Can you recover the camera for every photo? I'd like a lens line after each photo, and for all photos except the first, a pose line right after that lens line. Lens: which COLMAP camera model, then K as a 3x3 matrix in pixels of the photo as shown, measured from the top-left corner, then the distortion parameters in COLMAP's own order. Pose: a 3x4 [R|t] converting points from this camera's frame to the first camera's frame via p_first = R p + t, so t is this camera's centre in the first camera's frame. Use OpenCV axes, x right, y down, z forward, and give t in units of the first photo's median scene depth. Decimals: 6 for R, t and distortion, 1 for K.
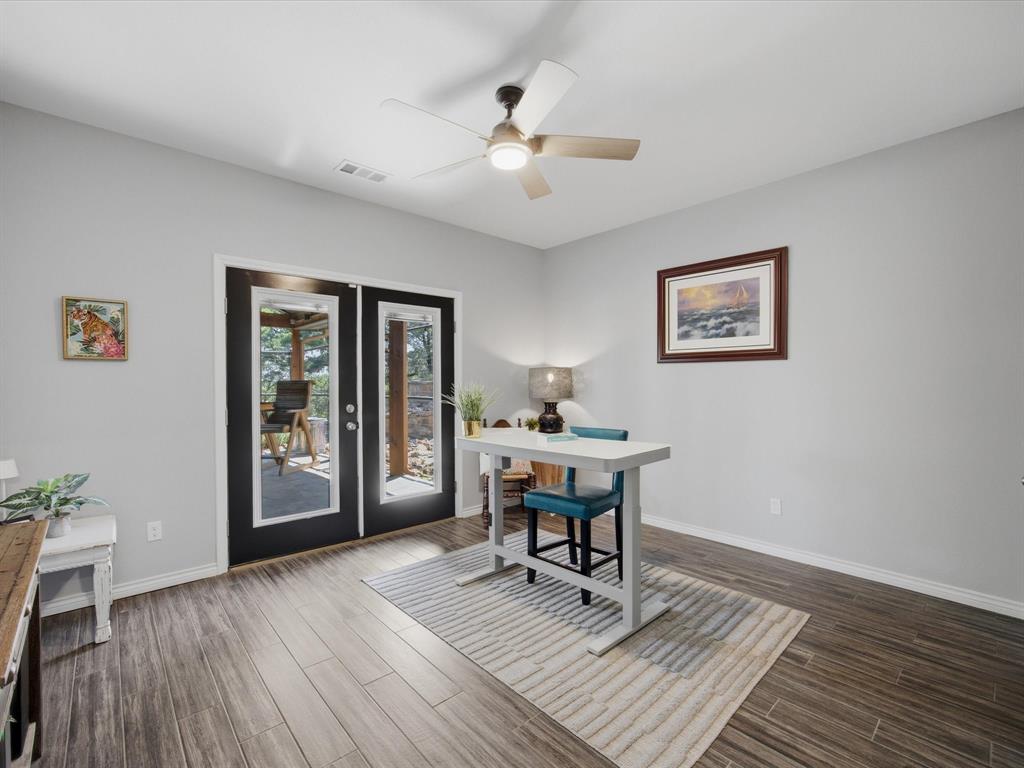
lens RADIAL K [[471.5, 0, 513.4], [0, 471.5, 381.4], [0, 0, 1]] dist [0.011861, -0.000373]
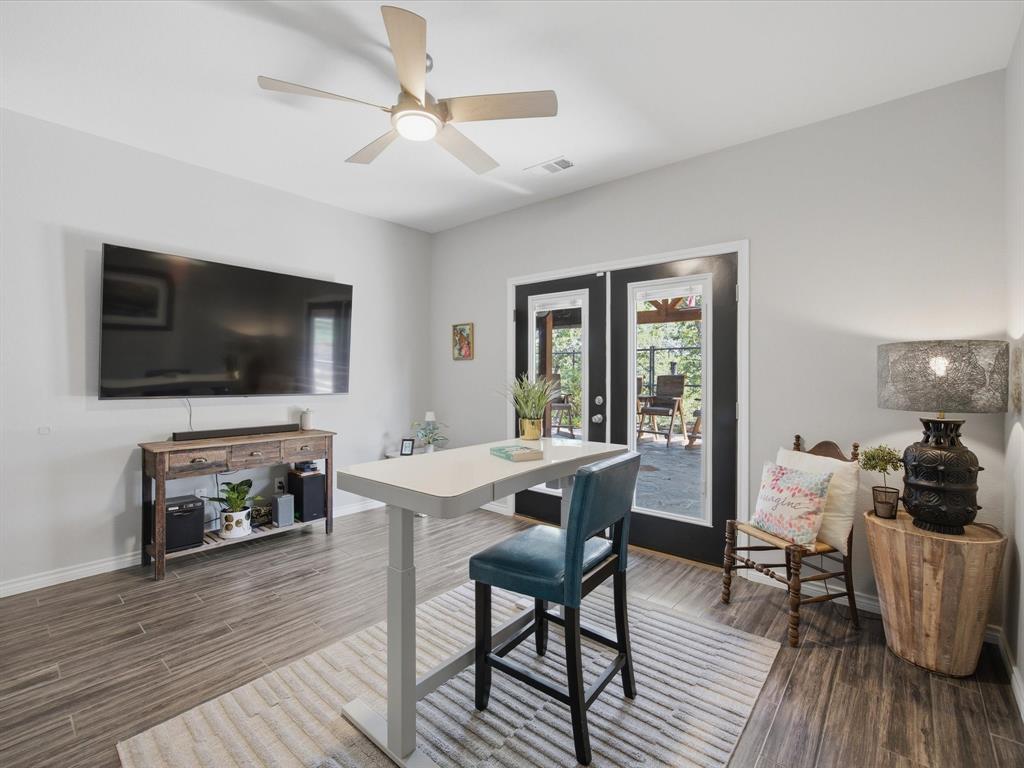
lens RADIAL K [[471.5, 0, 513.4], [0, 471.5, 381.4], [0, 0, 1]] dist [0.011861, -0.000373]
pose [[0.151552, 0.016429, -0.988313, 0.591556], [-0.006462, 0.999857, 0.015630, 0.003456], [0.988428, 0.004017, 0.151637, 0.675686]]
